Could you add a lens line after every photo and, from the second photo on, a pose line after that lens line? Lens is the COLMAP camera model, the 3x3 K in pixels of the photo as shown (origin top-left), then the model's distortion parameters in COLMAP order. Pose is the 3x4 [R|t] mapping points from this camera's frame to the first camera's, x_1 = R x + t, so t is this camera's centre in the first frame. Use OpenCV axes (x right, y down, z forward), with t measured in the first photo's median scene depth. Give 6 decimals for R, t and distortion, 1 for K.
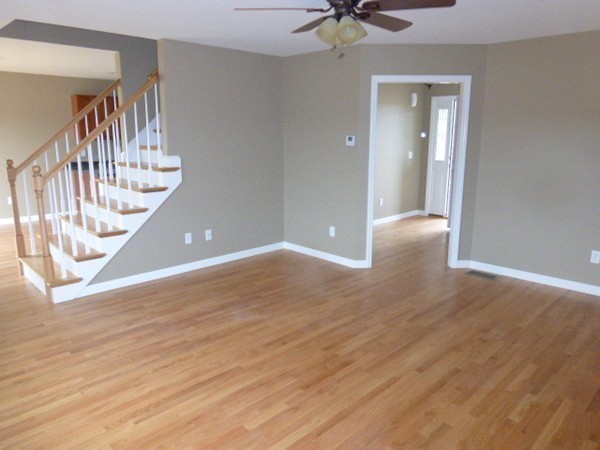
lens RADIAL K [[435.4, 0, 300.0], [0, 435.4, 225.0], [0, 0, 1]] dist [-0.031097, 0.038398]
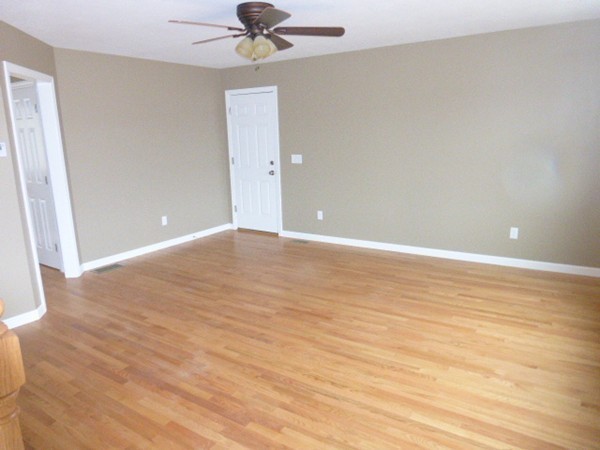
lens RADIAL K [[435.4, 0, 300.0], [0, 435.4, 225.0], [0, 0, 1]] dist [-0.031097, 0.038398]
pose [[-0.218901, -0.196300, 0.955798, -0.963770], [0.216946, 0.945244, 0.243818, -0.202167], [-0.951324, 0.260729, -0.164328, 0.980107]]
